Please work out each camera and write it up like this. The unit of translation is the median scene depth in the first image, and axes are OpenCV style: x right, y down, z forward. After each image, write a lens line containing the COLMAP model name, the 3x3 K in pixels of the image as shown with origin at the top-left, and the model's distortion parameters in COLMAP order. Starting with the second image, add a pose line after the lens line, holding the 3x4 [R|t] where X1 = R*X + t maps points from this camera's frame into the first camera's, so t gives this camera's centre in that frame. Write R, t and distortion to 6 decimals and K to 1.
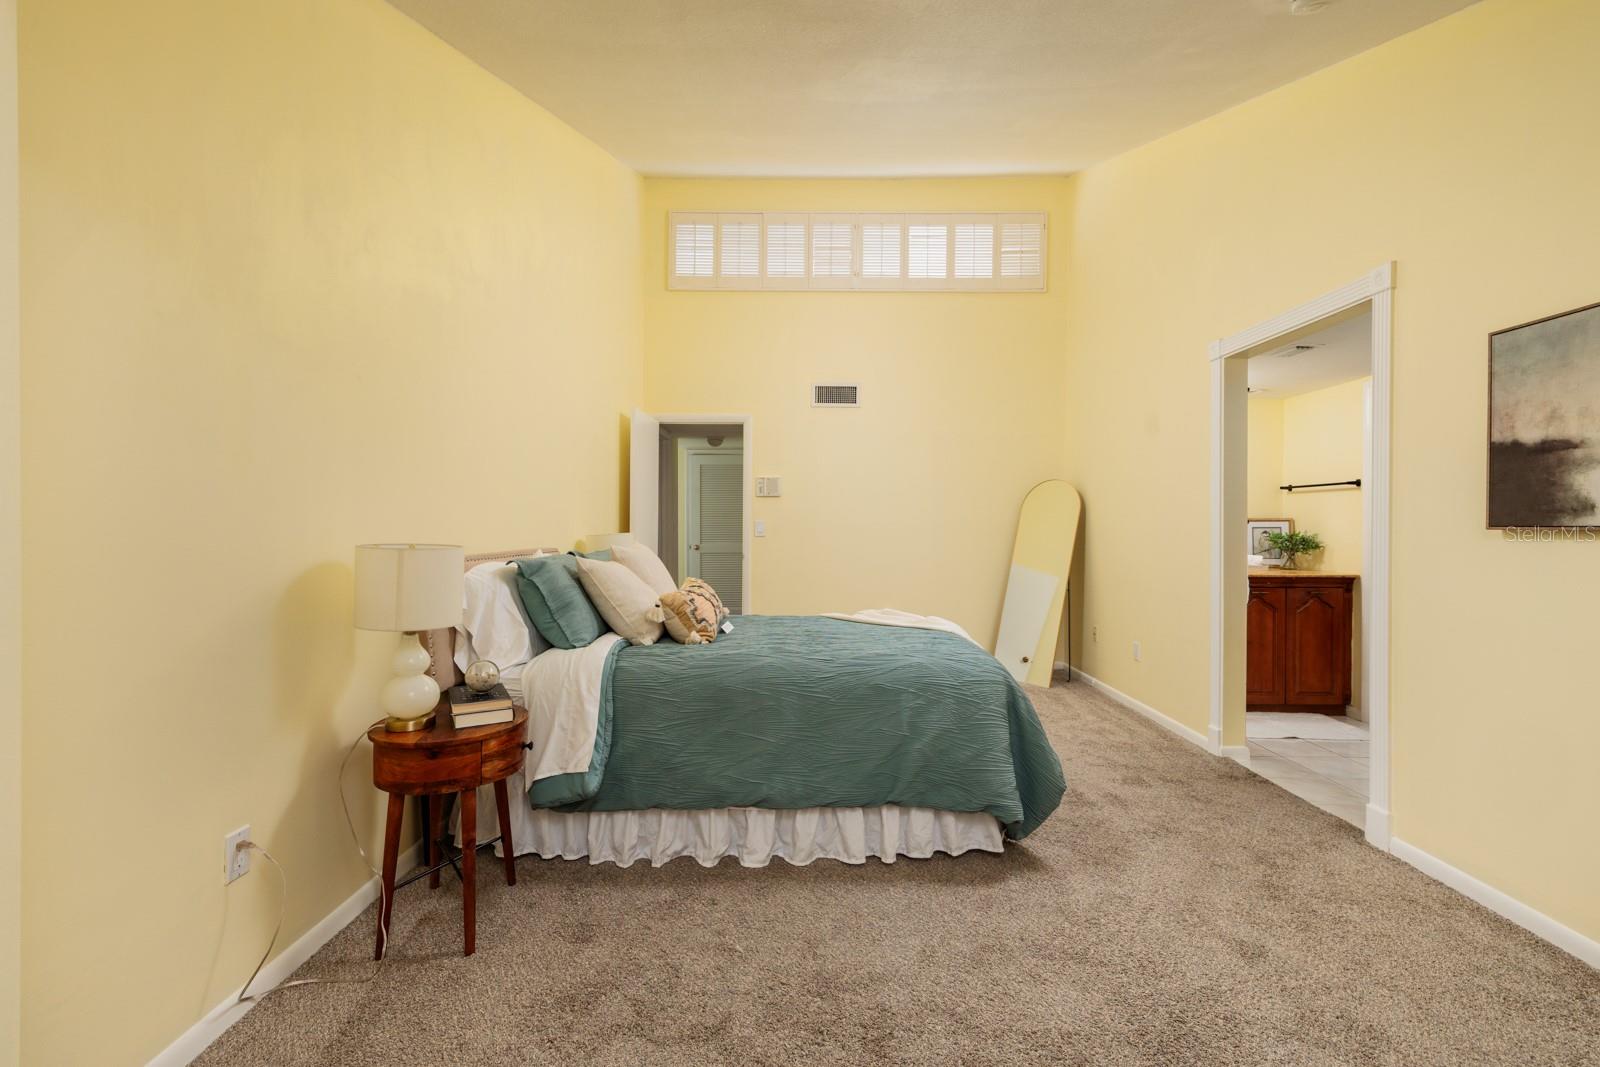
lens RADIAL K [[675.1, 0, 795.2], [0, 675.1, 530.1], [0, 0, 1]] dist [0.003428, 0.000219]
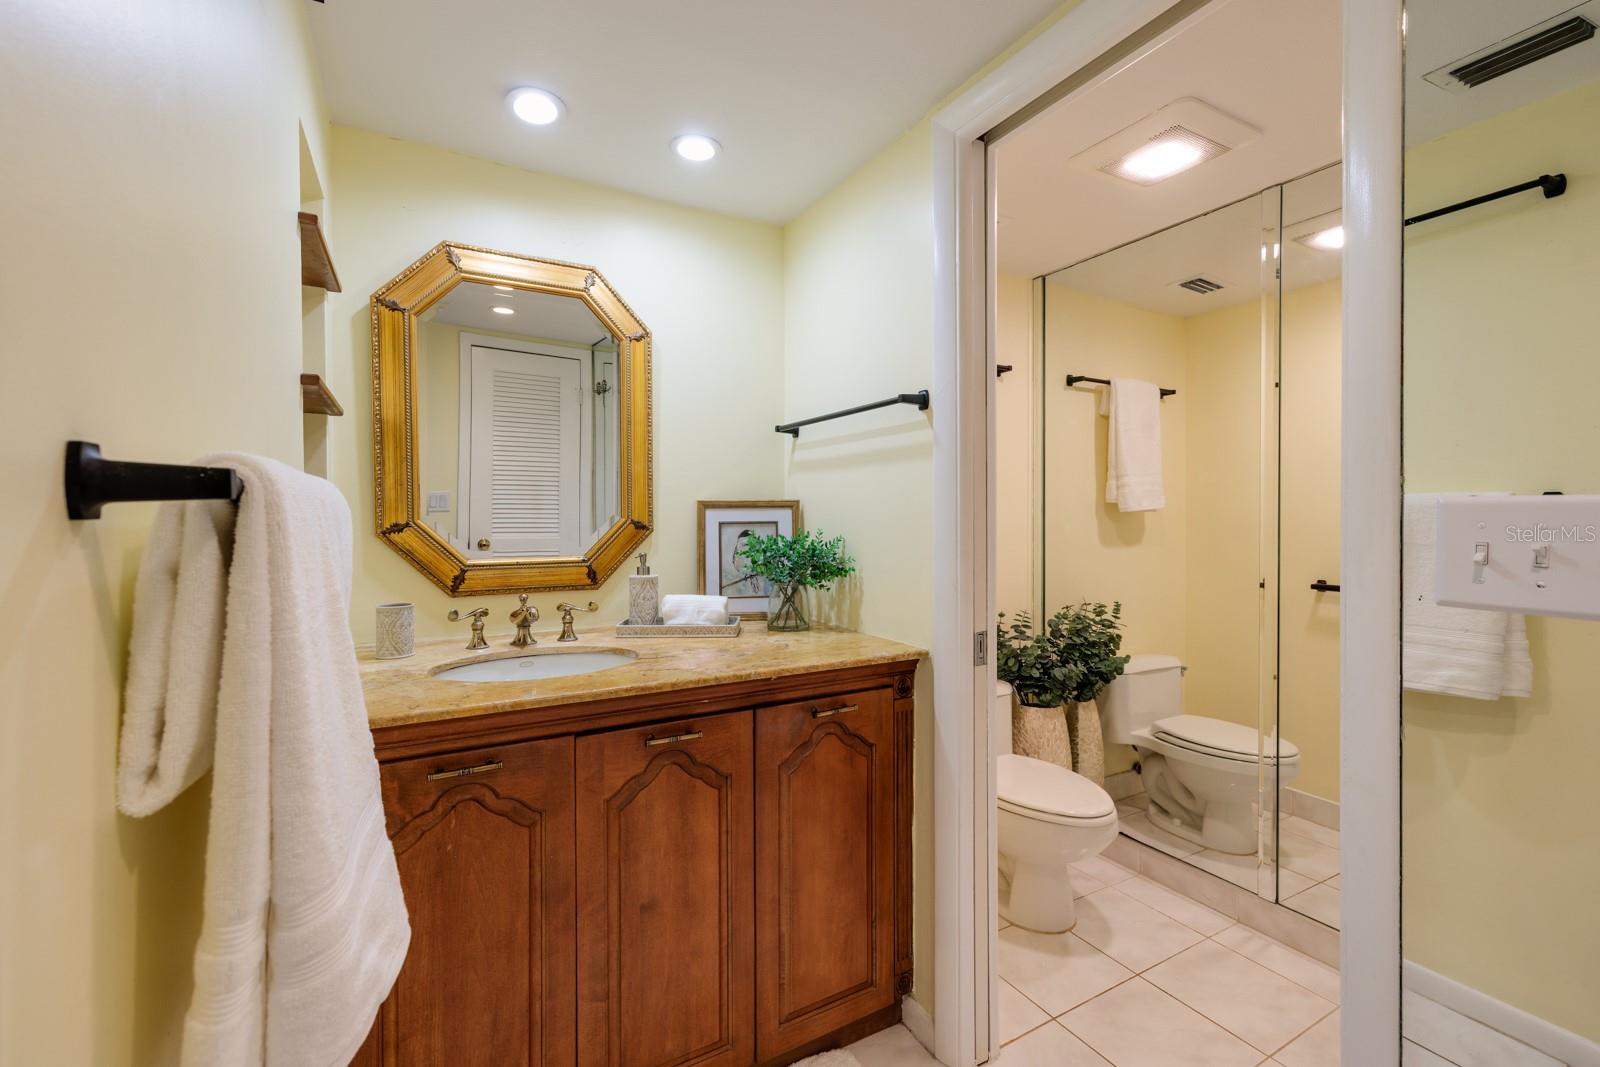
lens RADIAL K [[724.0, 0, 801.0], [0, 724.0, 532.1], [0, 0, 1]] dist [0.000163, 0.000000]
pose [[0.851666, -0.002437, 0.524079, 0.524635], [0.005466, 0.999976, -0.004232, 0.004231], [-0.524056, 0.006469, 0.851659, 0.646166]]
